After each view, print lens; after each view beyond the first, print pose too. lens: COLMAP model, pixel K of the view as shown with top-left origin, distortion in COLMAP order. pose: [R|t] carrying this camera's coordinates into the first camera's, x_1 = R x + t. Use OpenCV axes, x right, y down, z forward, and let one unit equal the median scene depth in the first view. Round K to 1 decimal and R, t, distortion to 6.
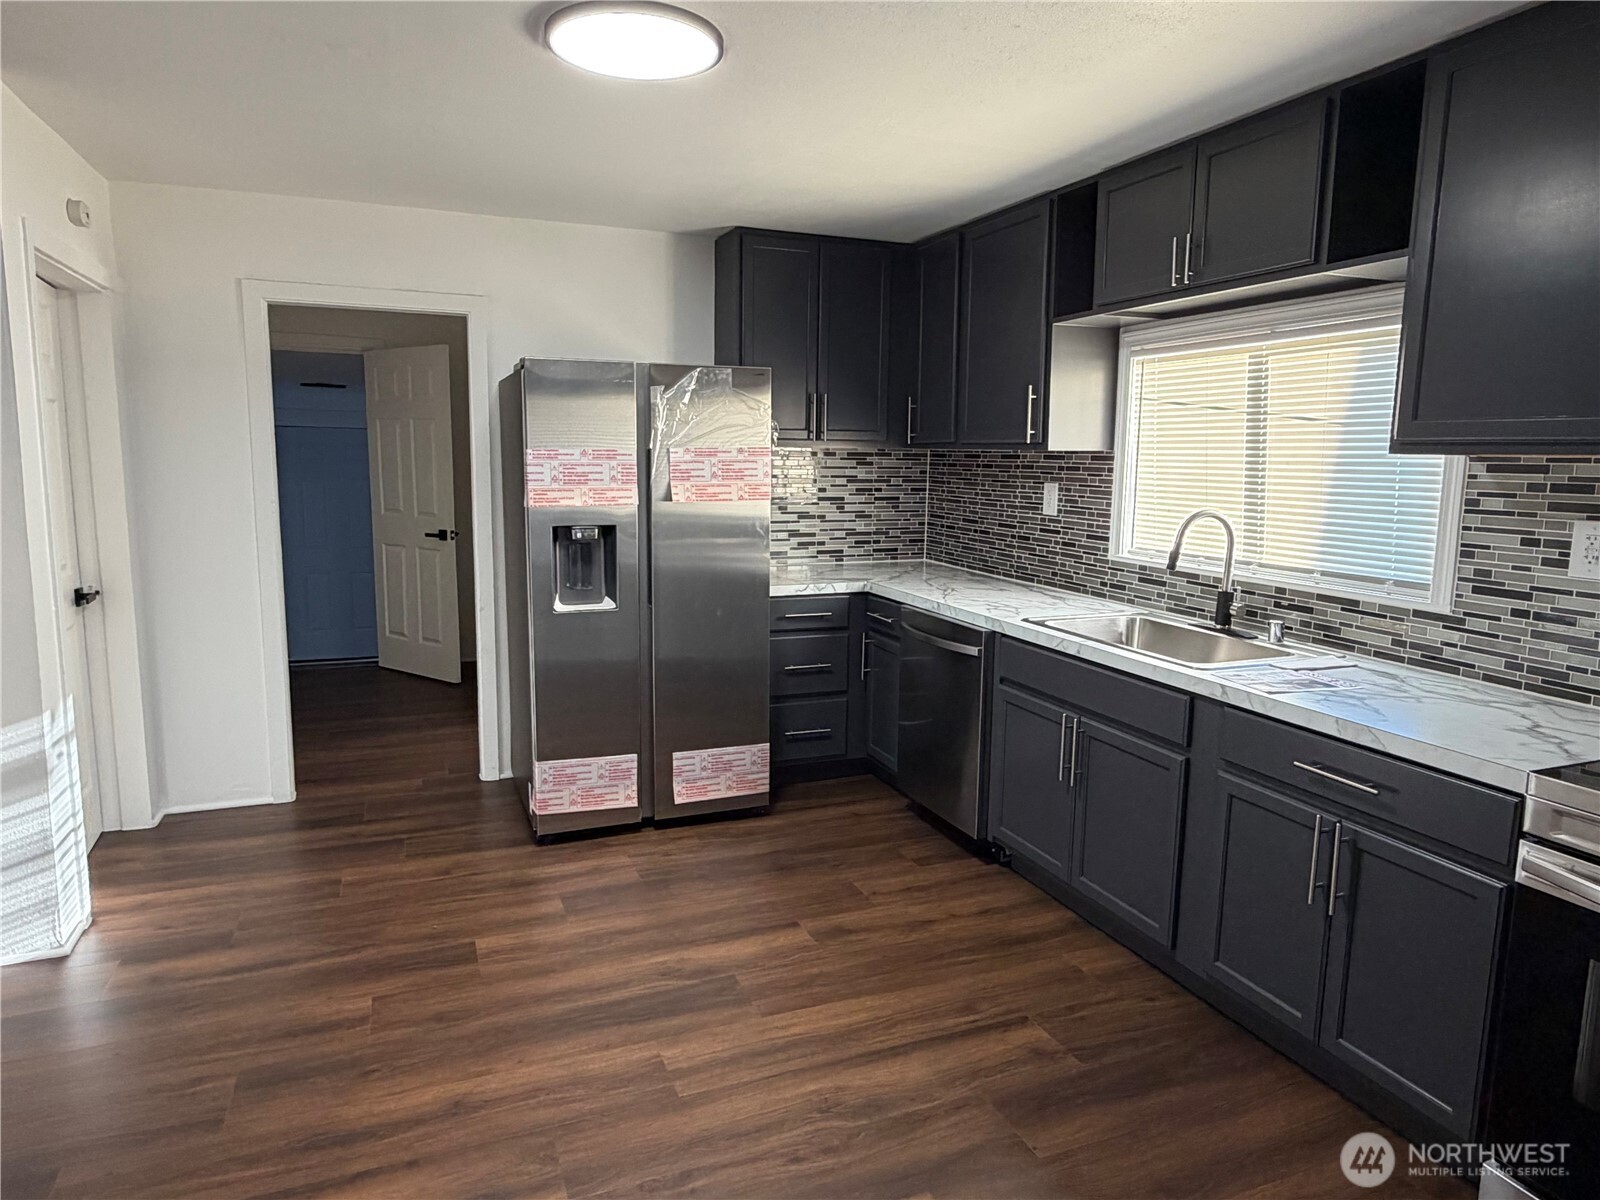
lens RADIAL K [[991.7, 0, 799.5], [0, 991.7, 594.5], [0, 0, 1]] dist [0.002696, -0.002525]
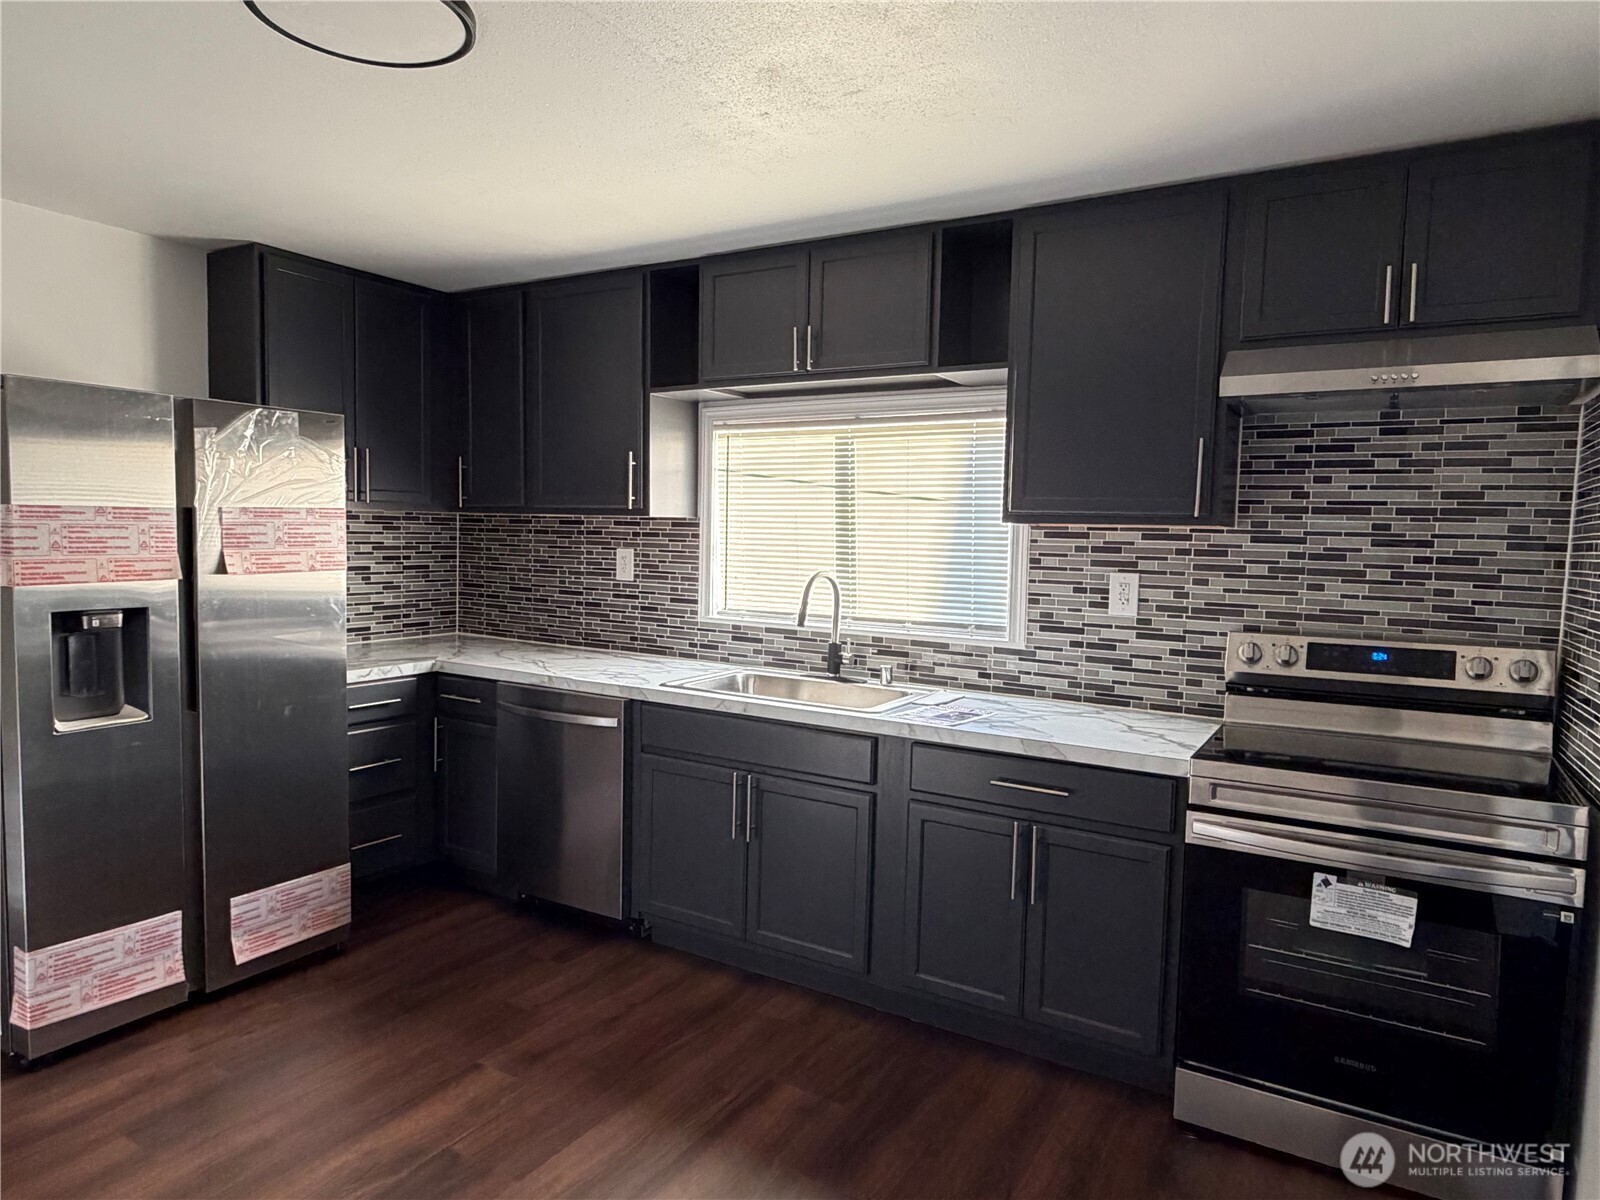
lens RADIAL K [[991.7, 0, 794.8], [0, 991.7, 596.5], [0, 0, 1]] dist [0.002696, -0.002525]
pose [[0.802970, -0.034169, 0.595039, -0.246594], [0.072910, 0.996489, -0.041166, -0.011877], [-0.591543, 0.076439, 0.802642, 0.111088]]
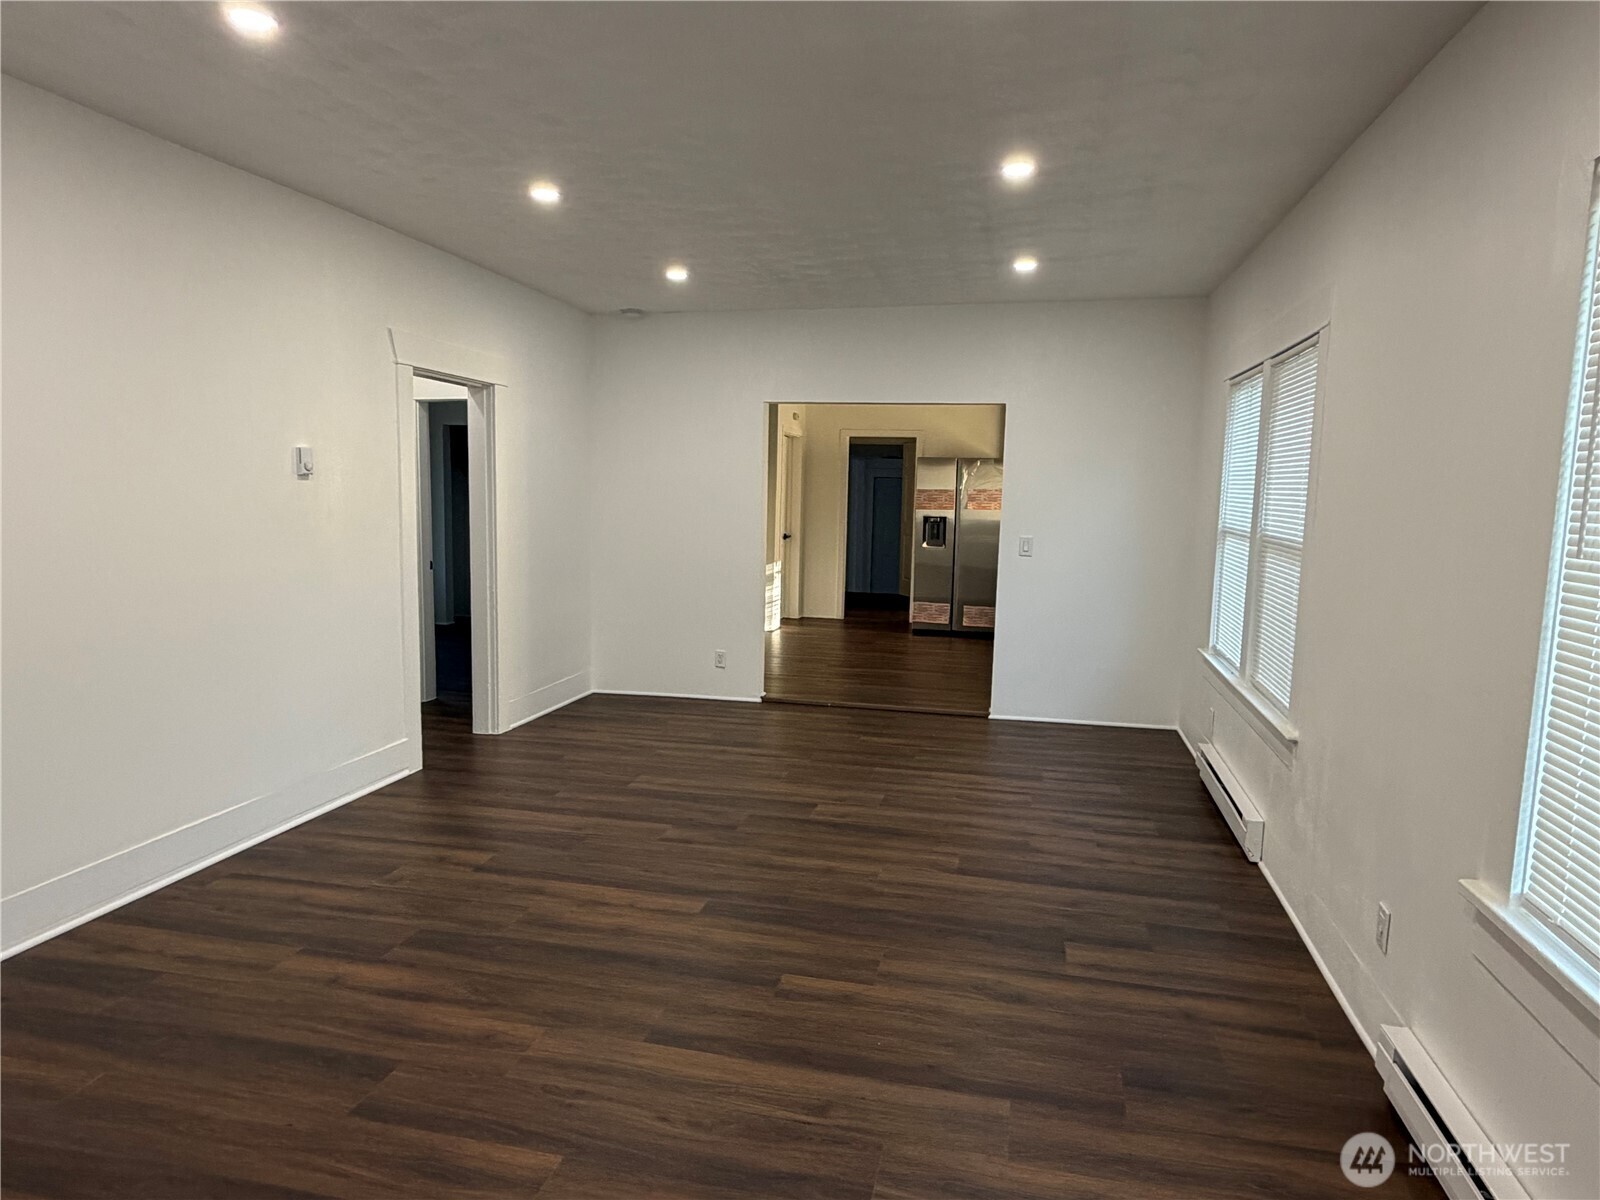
lens RADIAL K [[991.7, 0, 802.1], [0, 991.7, 604.5], [0, 0, 1]] dist [0.002696, -0.002525]
pose [[0.820185, 0.070995, -0.567677, 1.092827], [-0.090346, 0.995892, -0.005985, 0.229624], [0.564920, 0.056197, 0.823230, -1.510254]]
